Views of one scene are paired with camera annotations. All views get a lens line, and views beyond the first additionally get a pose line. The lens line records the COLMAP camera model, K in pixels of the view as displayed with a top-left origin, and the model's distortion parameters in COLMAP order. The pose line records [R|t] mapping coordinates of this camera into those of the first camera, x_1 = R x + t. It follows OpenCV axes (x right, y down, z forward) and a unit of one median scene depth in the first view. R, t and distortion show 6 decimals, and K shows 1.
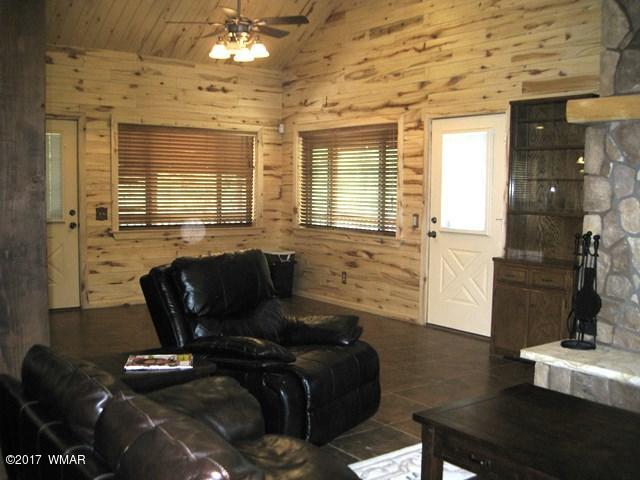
lens RADIAL K [[679.7, 0, 322.6], [0, 679.7, 257.8], [0, 0, 1]] dist [-0.151894, 0.104946]
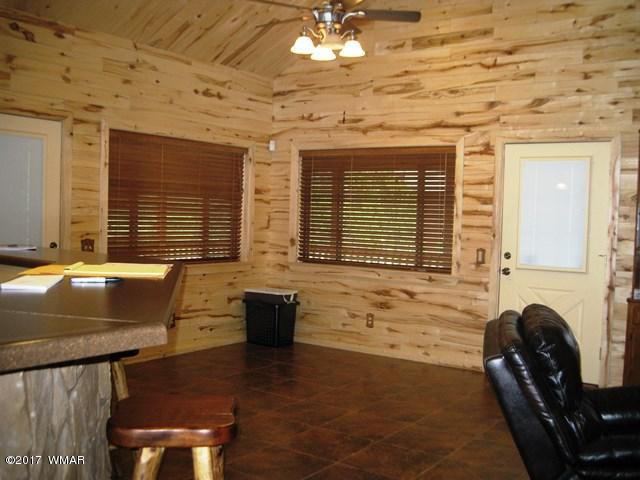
lens RADIAL K [[679.7, 0, 322.6], [0, 679.7, 257.8], [0, 0, 1]] dist [-0.151894, 0.104946]
pose [[0.949791, -0.006290, 0.312821, -0.315370], [0.016990, 0.999360, -0.031490, -0.026161], [-0.312423, 0.035224, 0.949290, 0.206907]]
